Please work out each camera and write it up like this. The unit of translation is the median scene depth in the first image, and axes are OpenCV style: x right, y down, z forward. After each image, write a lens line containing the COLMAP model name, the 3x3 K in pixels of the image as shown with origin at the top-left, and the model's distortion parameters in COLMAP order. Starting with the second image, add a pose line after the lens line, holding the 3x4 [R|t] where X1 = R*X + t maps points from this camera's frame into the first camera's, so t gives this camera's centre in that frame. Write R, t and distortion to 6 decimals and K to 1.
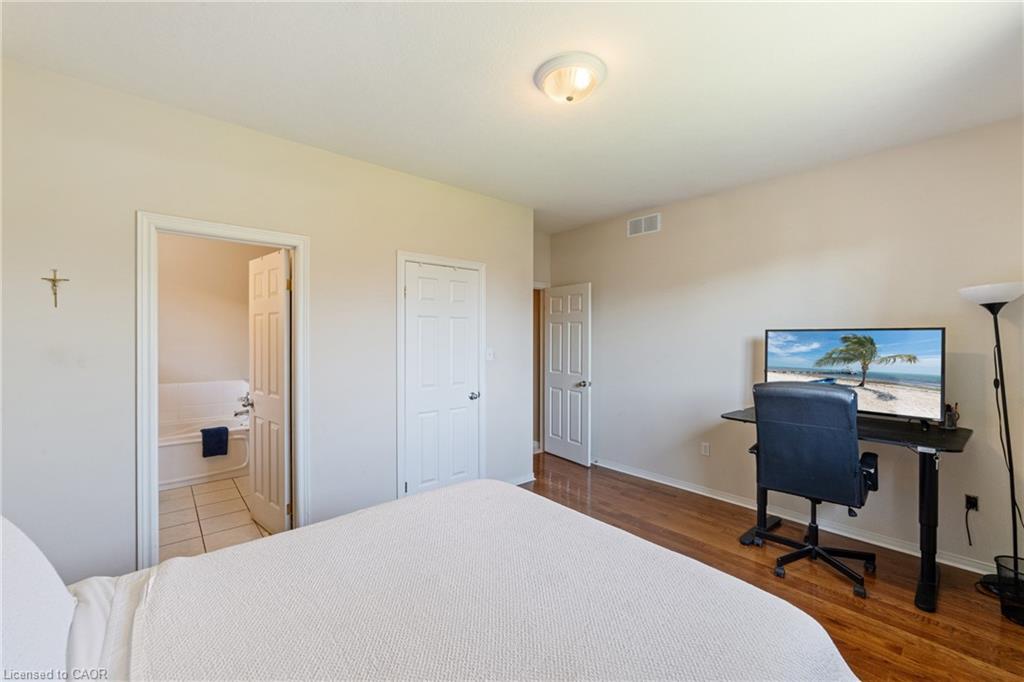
lens RADIAL K [[400.7, 0, 512.8], [0, 400.7, 334.9], [0, 0, 1]] dist [-0.000765, 0.000254]
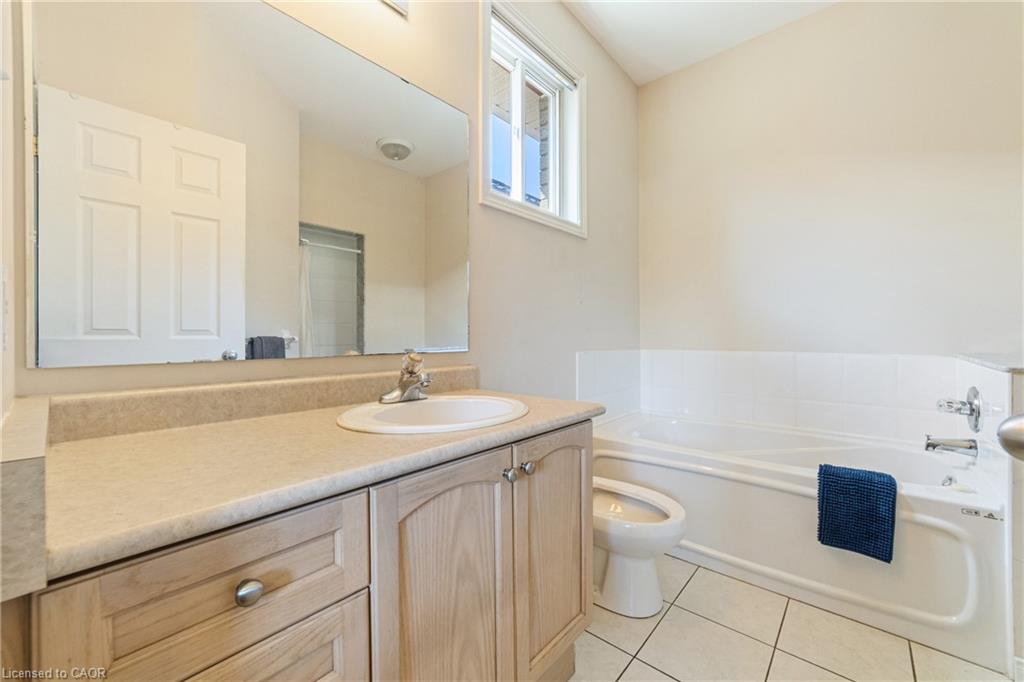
lens RADIAL K [[400.7, 0, 511.7], [0, 400.7, 337.8], [0, 0, 1]] dist [-0.000765, 0.000254]
pose [[0.139657, 0.011662, -0.990131, -0.423853], [-0.007243, 0.999916, 0.010755, 0.108838], [0.990173, 0.005670, 0.139730, 0.630789]]
